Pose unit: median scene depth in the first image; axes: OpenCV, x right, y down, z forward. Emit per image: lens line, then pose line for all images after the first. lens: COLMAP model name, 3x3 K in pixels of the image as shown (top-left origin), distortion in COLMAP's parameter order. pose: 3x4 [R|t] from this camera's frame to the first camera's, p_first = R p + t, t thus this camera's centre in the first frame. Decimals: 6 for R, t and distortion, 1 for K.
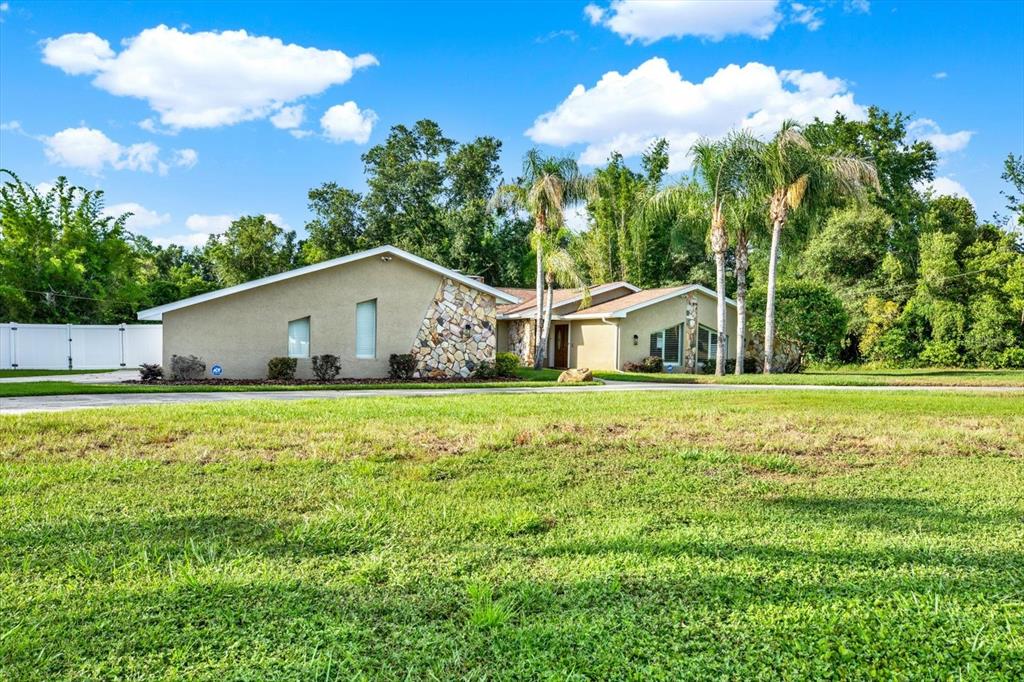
lens RADIAL K [[830.9, 0, 487.2], [0, 830.9, 363.6], [0, 0, 1]] dist [0.029327, 0.001247]
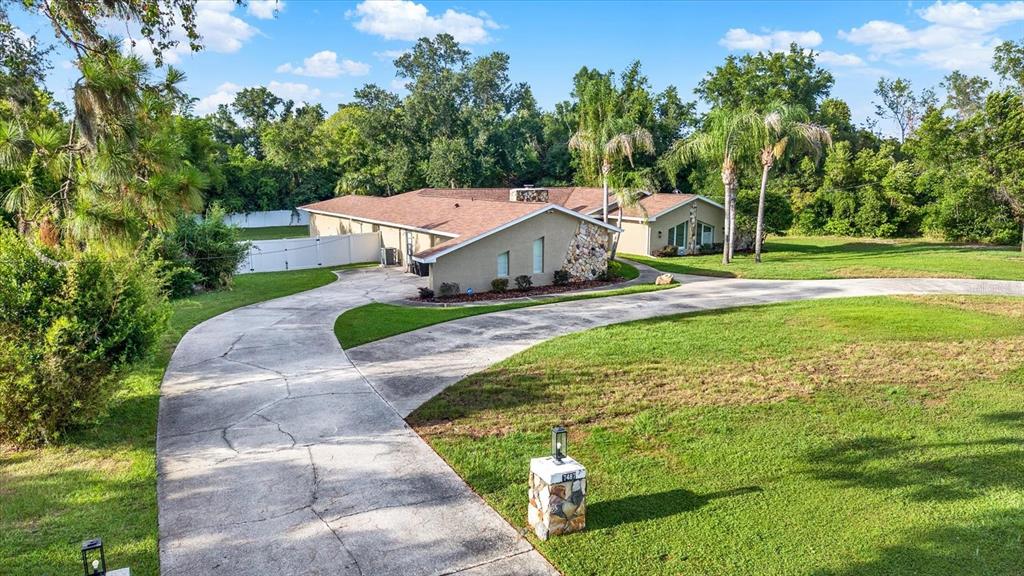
lens RADIAL K [[704.0, 0, 499.2], [0, 704.0, 288.4], [0, 0, 1]] dist [0.051585, -0.002507]
pose [[0.991559, -0.046404, 0.121069, -0.236778], [0.028369, 0.988783, 0.146639, -0.110369], [-0.126516, -0.141967, 0.981753, -0.212205]]
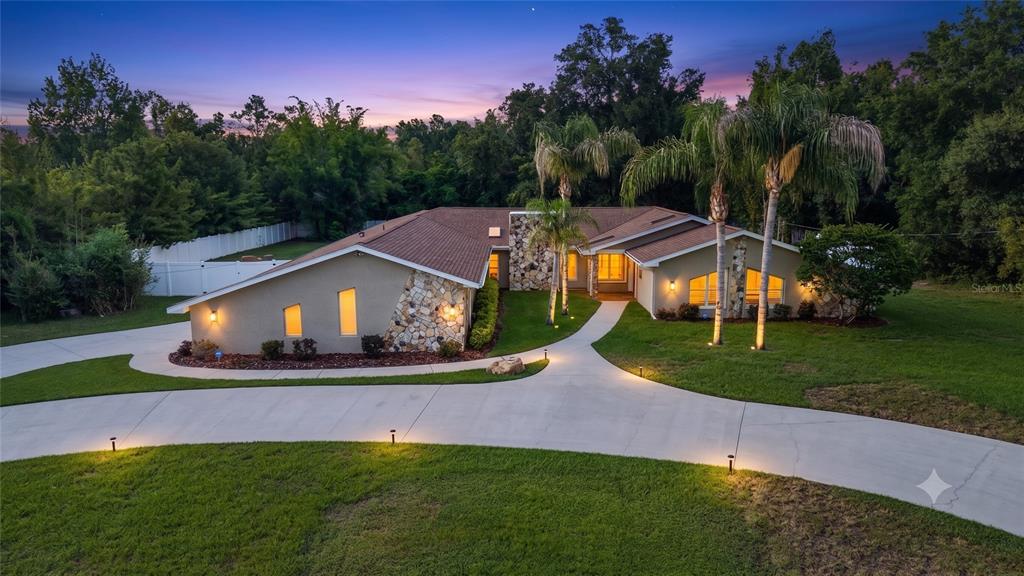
lens RADIAL K [[704.0, 0, 499.2], [0, 704.0, 288.4], [0, 0, 1]] dist [0.051585, -0.002507]
pose [[0.922905, 0.040963, -0.382844, 0.272534], [0.015266, 0.989649, 0.142691, -0.133141], [0.384726, -0.137535, 0.912727, 0.091681]]
